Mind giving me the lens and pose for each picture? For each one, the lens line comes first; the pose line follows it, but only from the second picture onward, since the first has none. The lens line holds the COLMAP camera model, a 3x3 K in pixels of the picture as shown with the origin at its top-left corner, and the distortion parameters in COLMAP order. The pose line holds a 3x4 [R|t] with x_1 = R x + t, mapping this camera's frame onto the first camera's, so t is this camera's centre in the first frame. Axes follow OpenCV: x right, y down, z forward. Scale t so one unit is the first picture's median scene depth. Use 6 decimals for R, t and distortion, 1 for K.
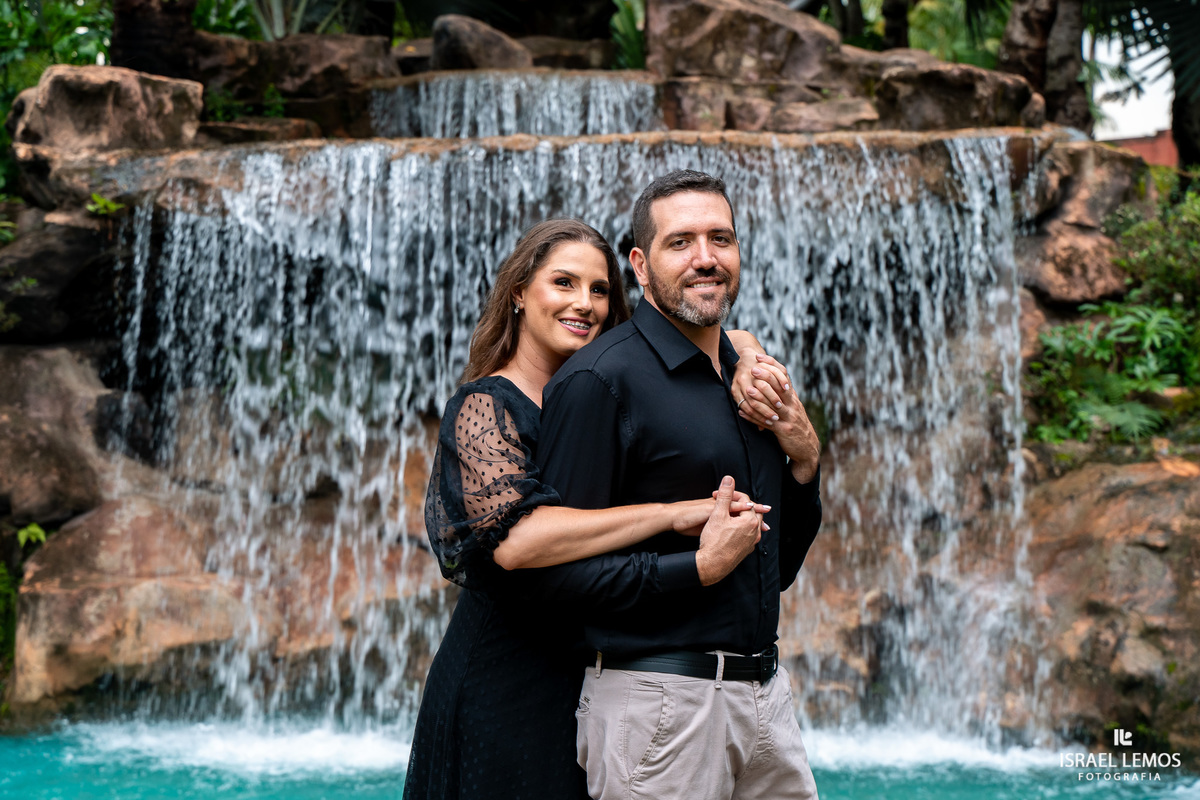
lens RADIAL K [[2557.1, 0, 606.7], [0, 2557.1, 394.7], [0, 0, 1]] dist [0.272685, 0.582943]
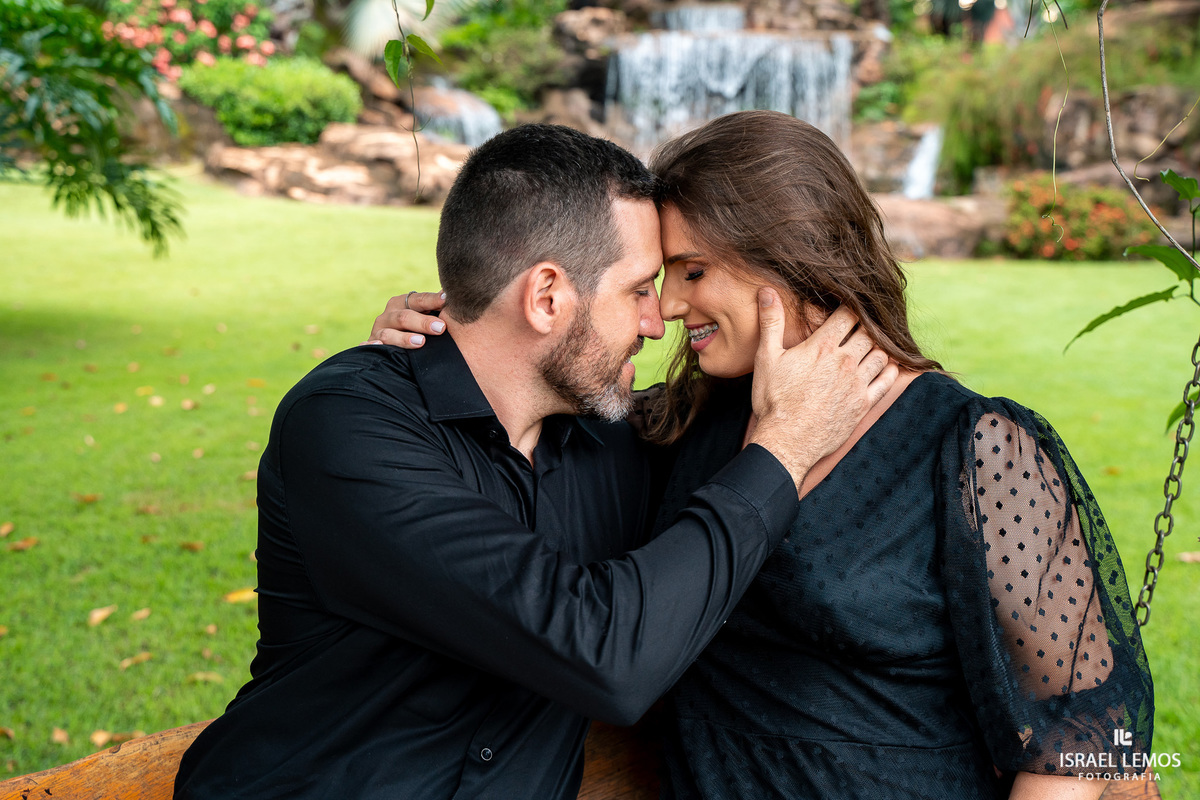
lens RADIAL K [[1644.8, 0, 600.0], [0, 1644.8, 400.0], [0, 0, 1]] dist [0.026389, 0.407625]
pose [[0.999450, 0.024489, -0.022364, -0.124676], [-0.021008, 0.989286, 0.144474, 0.076029], [0.025662, -0.143924, 0.989256, -1.315116]]
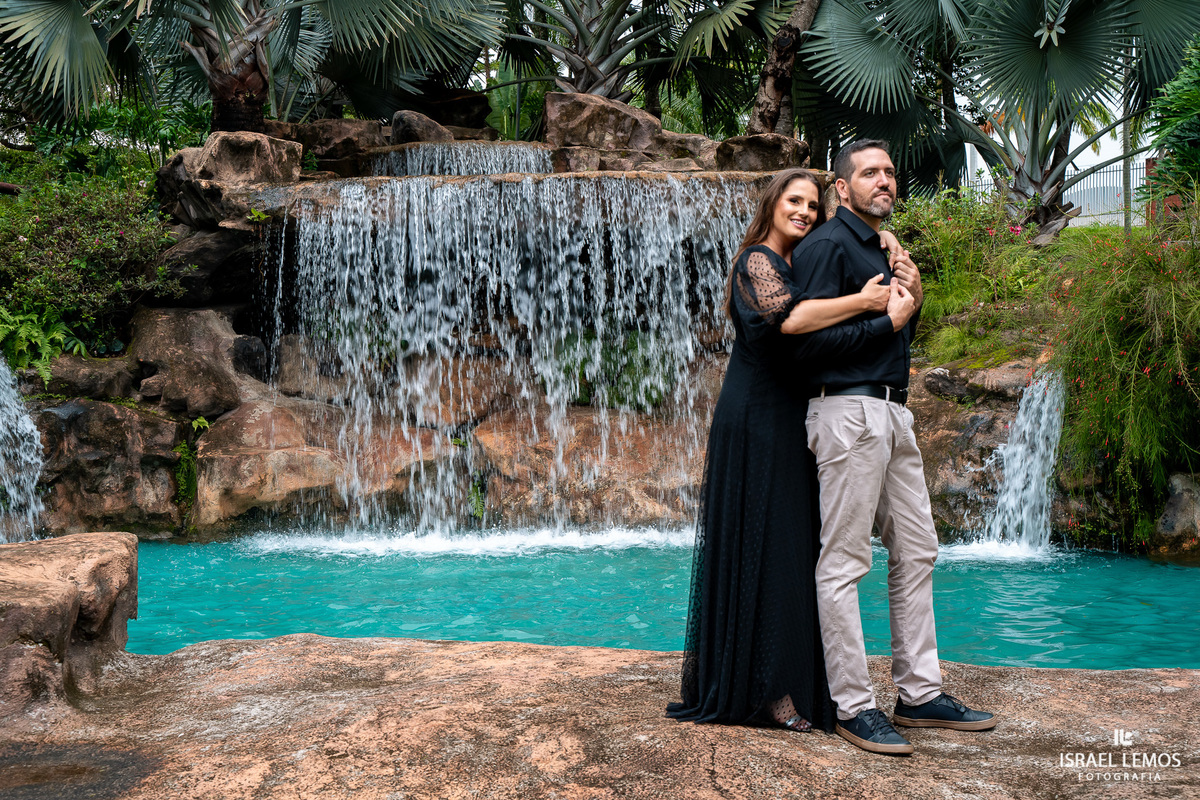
lens RADIAL K [[1682.3, 0, 600.0], [0, 1682.3, 400.0], [0, 0, 1]] dist [0.078543, 0.125640]
pose [[0.992999, -0.011557, 0.117556, -0.098084], [0.010057, 0.999860, 0.013343, 0.027757], [-0.117694, -0.012068, 0.992977, -0.072183]]
